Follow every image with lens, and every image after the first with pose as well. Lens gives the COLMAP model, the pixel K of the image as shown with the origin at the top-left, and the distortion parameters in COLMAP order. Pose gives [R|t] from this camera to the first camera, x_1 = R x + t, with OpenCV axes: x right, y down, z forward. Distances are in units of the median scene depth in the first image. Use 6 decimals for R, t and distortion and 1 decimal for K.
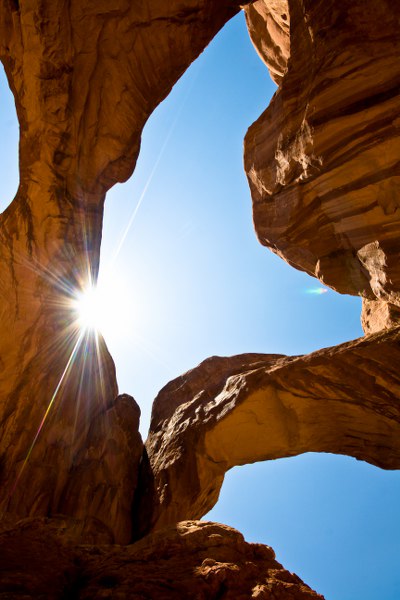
lens RADIAL K [[278.3, 0, 201.3], [0, 278.3, 295.1], [0, 0, 1]] dist [0.025405, -0.020254]
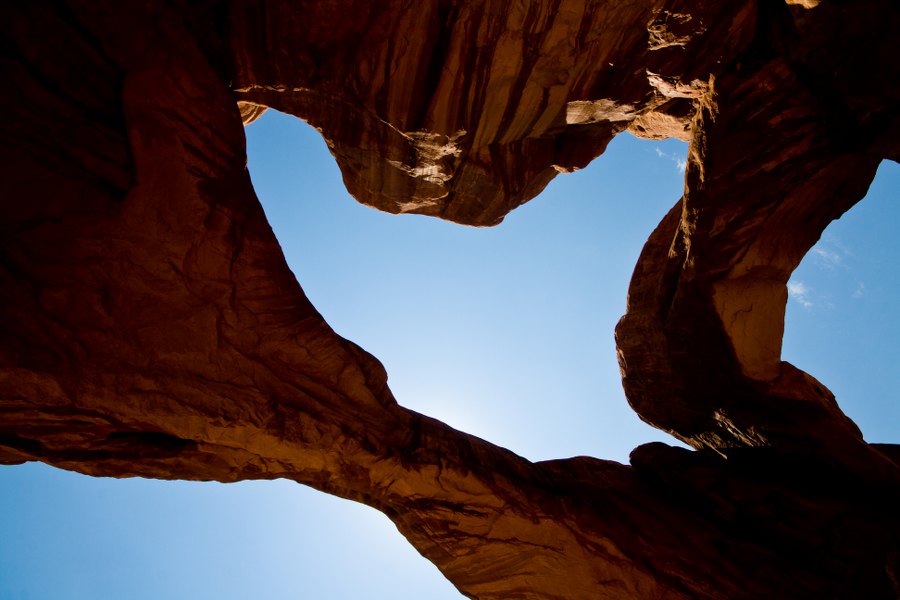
lens RADIAL K [[415.9, 0, 450.6], [0, 415.9, 304.5], [0, 0, 1]] dist [0.002198, 0.000123]
pose [[0.309078, -0.950978, 0.010583, -0.067865], [0.949966, 0.309239, 0.044004, -0.461086], [-0.045119, -0.003548, 0.998975, -0.199024]]
